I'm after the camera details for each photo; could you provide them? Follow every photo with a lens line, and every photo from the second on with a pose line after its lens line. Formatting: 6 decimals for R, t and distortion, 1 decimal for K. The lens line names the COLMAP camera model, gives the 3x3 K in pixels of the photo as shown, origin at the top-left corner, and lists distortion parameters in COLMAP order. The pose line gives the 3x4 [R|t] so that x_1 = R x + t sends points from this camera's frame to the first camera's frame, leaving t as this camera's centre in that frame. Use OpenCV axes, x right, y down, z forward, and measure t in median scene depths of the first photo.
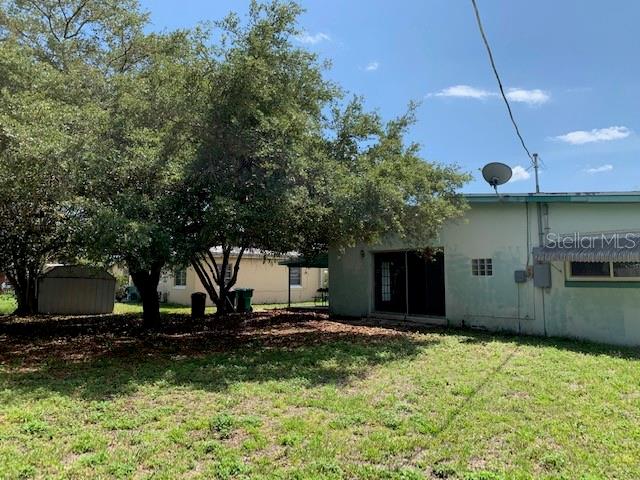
lens RADIAL K [[493.4, 0, 320.0], [0, 493.4, 240.0], [0, 0, 1]] dist [0.032834, -0.006372]
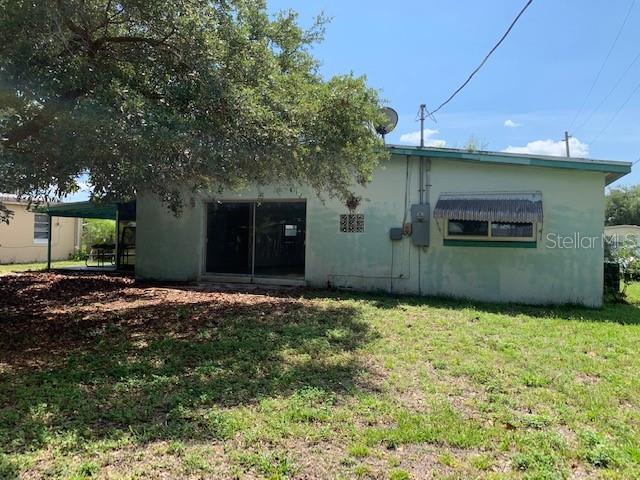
lens RADIAL K [[493.4, 0, 320.0], [0, 493.4, 240.0], [0, 0, 1]] dist [0.032834, -0.006372]
pose [[0.859042, 0.012974, 0.511741, -0.209310], [-0.058712, 0.995579, 0.073318, 0.024056], [-0.508527, -0.093029, 0.856006, 0.269344]]
